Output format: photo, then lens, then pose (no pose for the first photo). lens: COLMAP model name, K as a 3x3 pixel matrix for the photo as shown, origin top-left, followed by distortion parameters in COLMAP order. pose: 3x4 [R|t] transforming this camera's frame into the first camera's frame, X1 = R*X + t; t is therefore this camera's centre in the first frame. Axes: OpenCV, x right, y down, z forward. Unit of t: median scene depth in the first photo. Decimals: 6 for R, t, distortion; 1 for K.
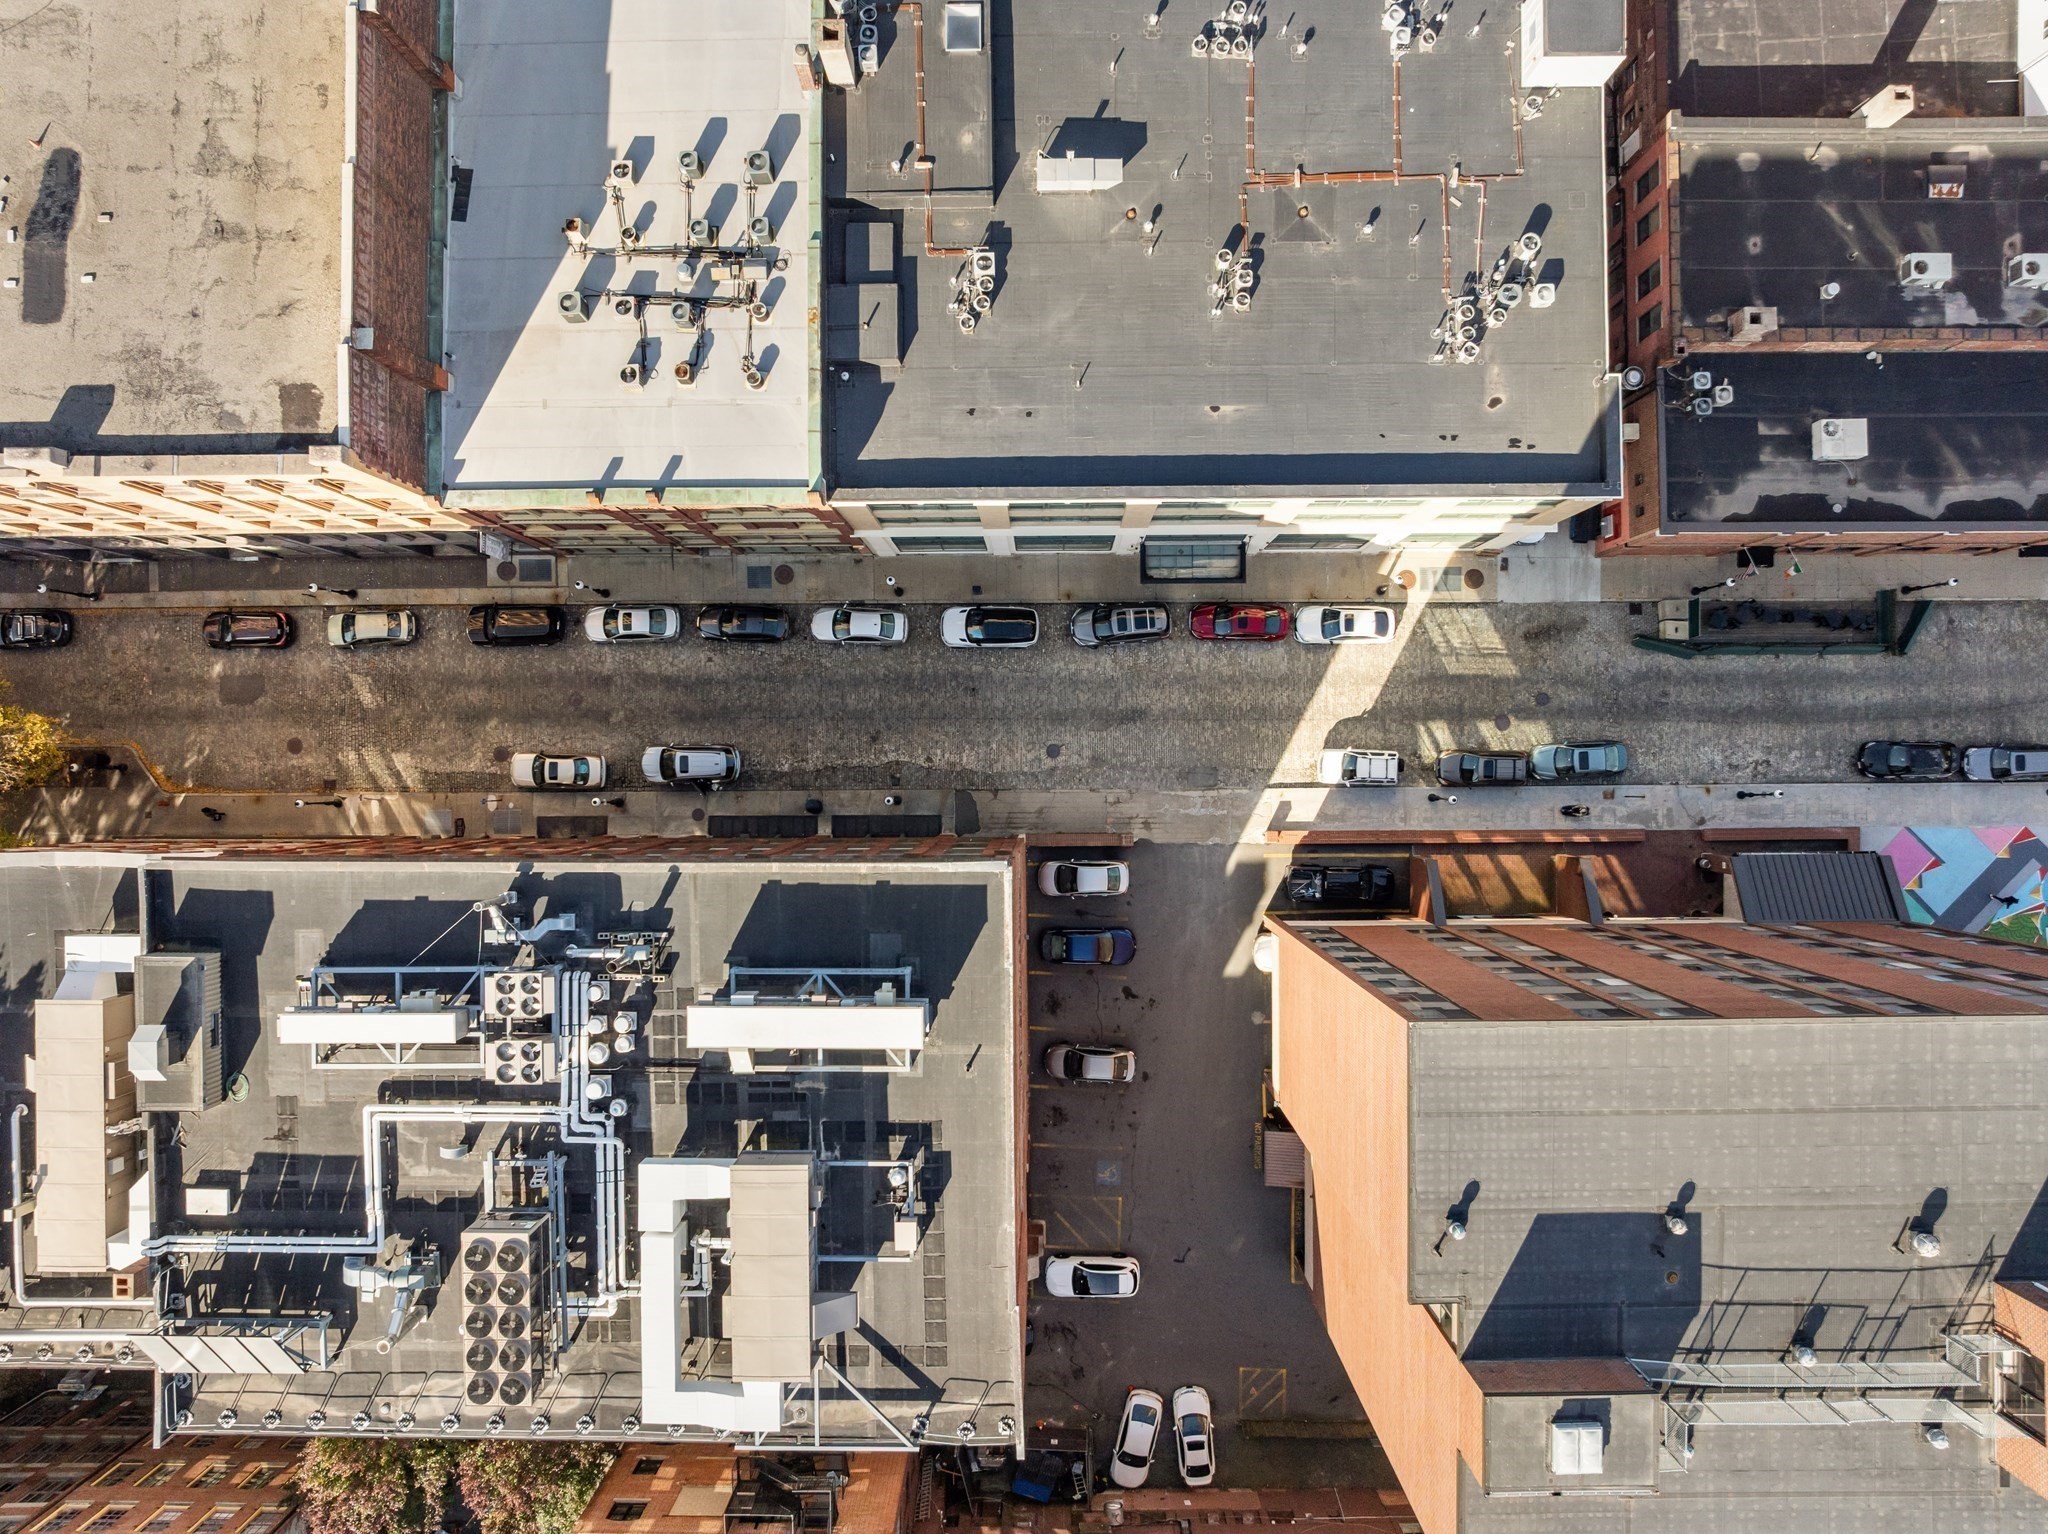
lens RADIAL K [[1441.5, 0, 1038.1], [0, 1441.5, 752.8], [0, 0, 1]] dist [-0.050556, 0.022575]
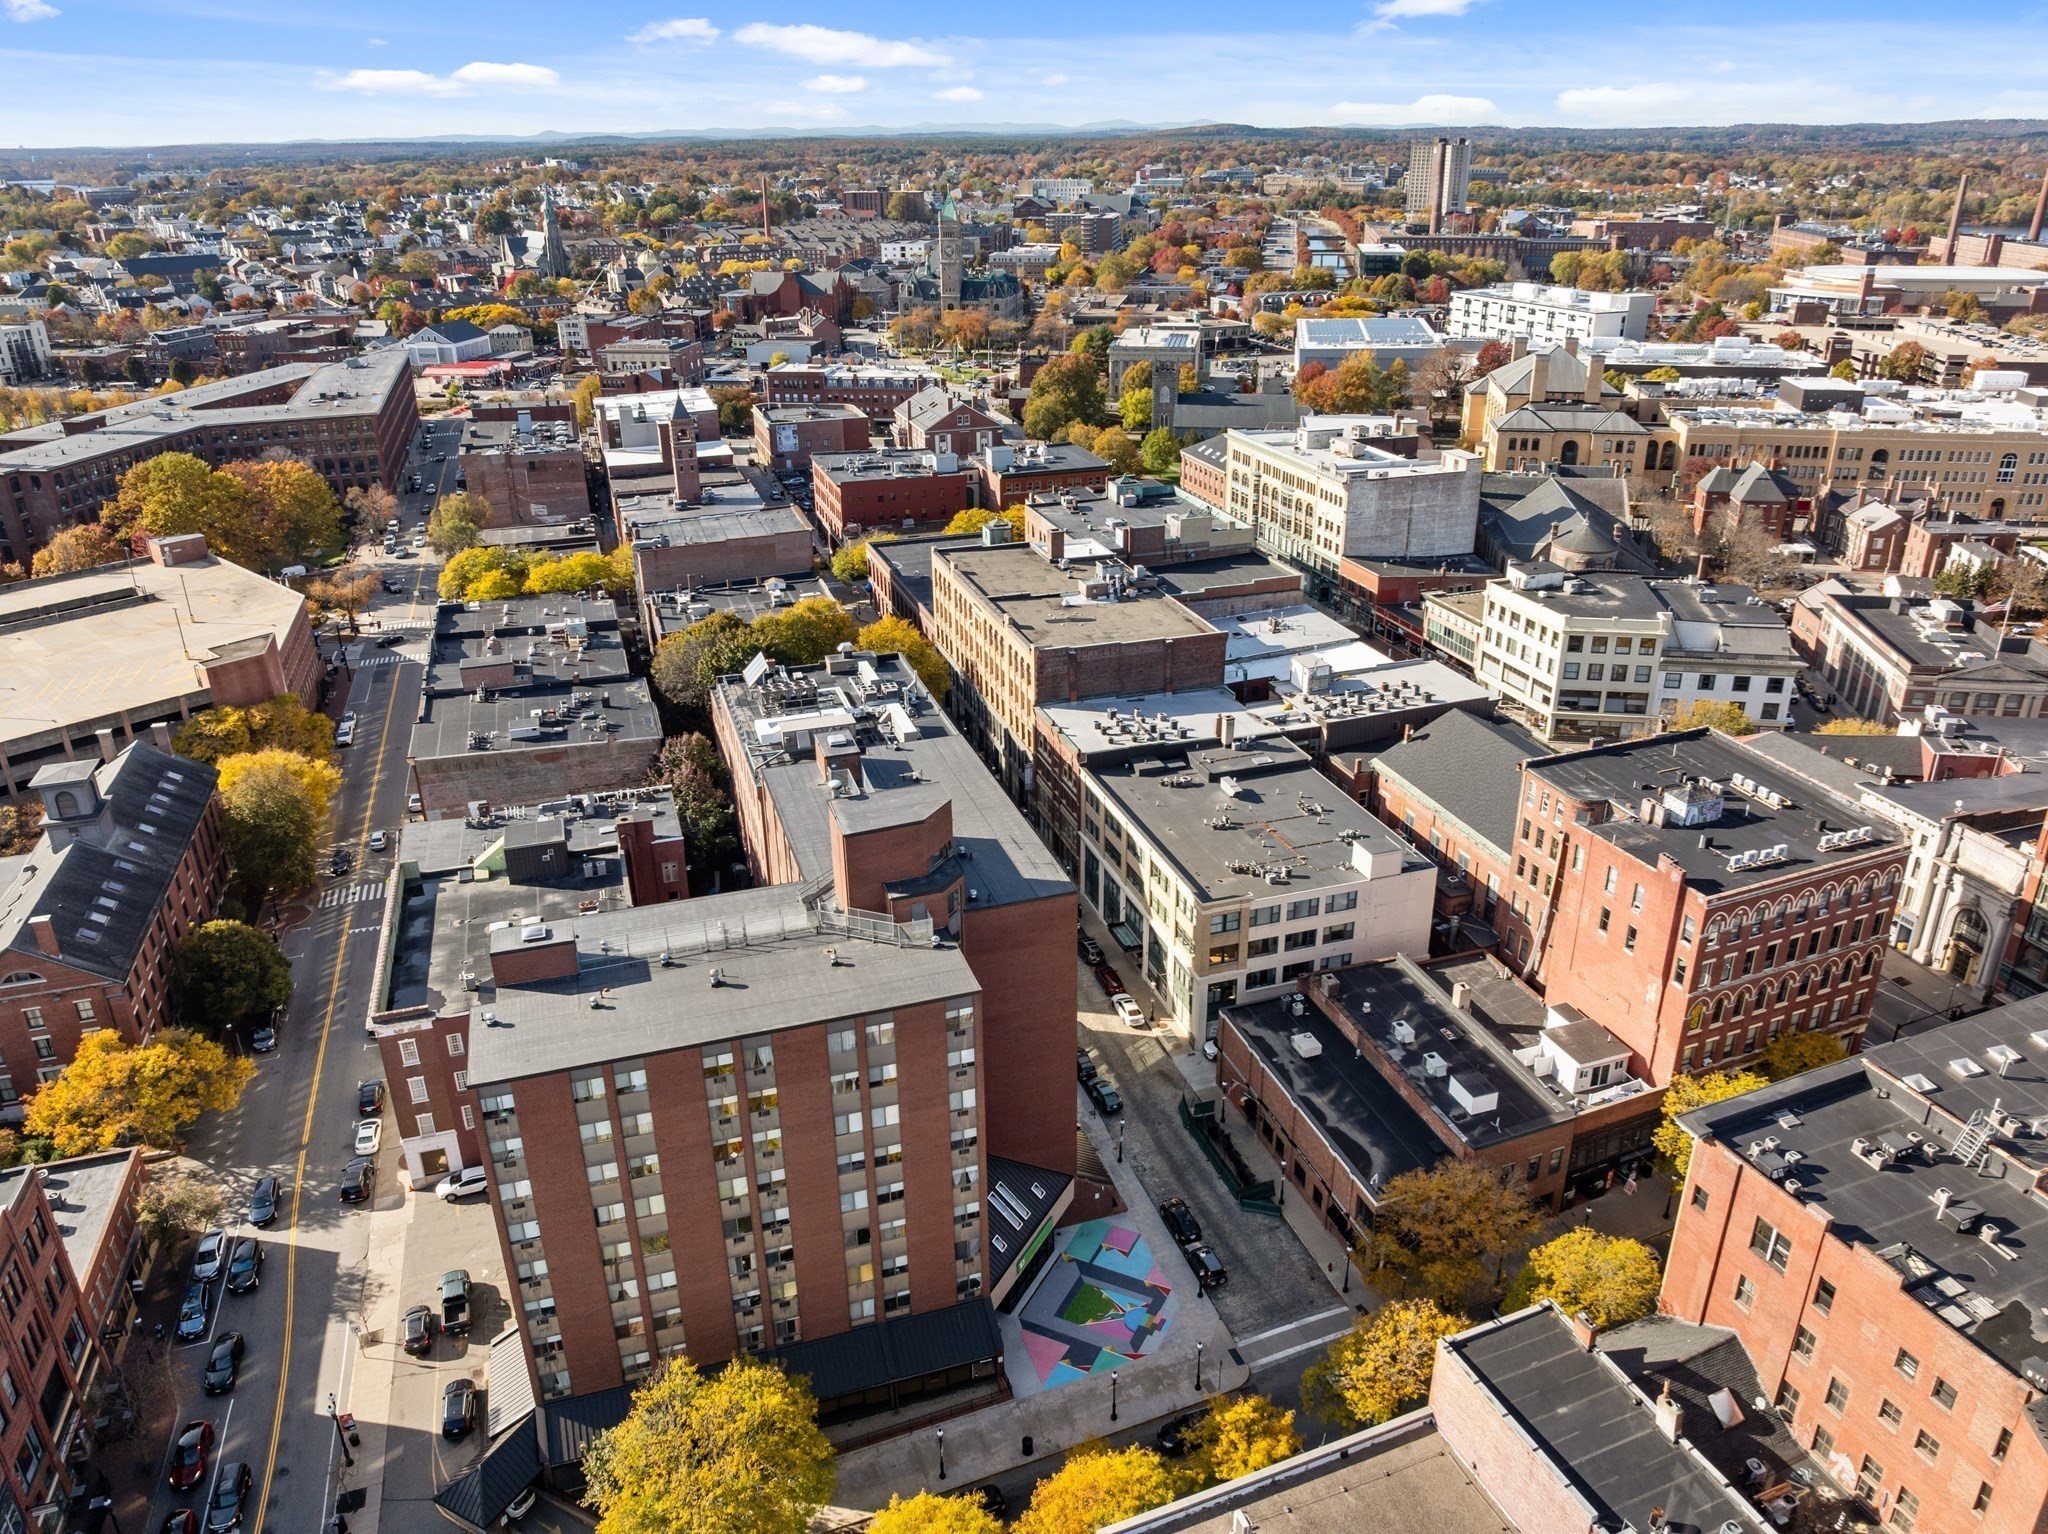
lens RADIAL K [[1441.5, 0, 1021.8], [0, 1441.5, 763.4], [0, 0, 1]] dist [-0.050556, 0.022575]
pose [[0.303815, 0.393637, -0.867610, 1.936425], [-0.952670, 0.135861, -0.271960, 0.592157], [0.010821, 0.909171, 0.416282, -0.114977]]
